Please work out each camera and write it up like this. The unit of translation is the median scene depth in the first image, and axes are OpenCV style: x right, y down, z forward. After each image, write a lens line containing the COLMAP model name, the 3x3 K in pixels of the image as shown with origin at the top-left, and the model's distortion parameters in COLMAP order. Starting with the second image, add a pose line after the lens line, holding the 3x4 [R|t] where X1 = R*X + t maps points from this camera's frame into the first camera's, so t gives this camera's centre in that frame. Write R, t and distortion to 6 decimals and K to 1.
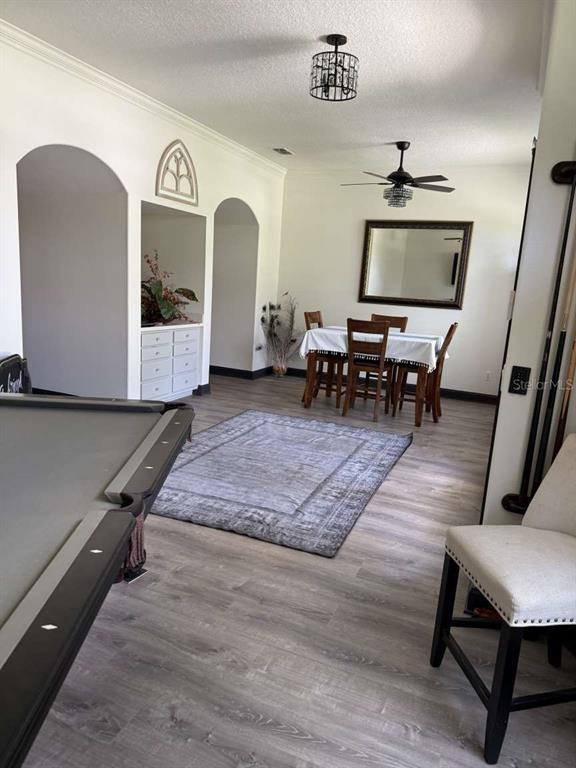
lens RADIAL K [[533.3, 0, 287.1], [0, 533.3, 409.2], [0, 0, 1]] dist [0.002340, -0.000672]
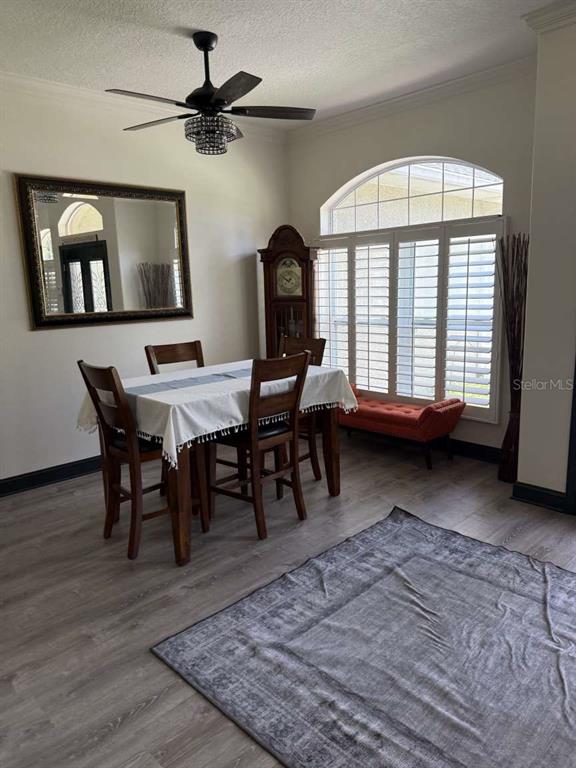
lens RADIAL K [[542.1, 0, 288.0], [0, 542.1, 384.0], [0, 0, 1]] dist [0.000845, -0.003493]
pose [[0.374538, -0.236921, 0.896432, -0.341597], [0.268190, 0.953159, 0.139862, -0.210047], [-0.887578, 0.188031, 0.420534, 0.755459]]
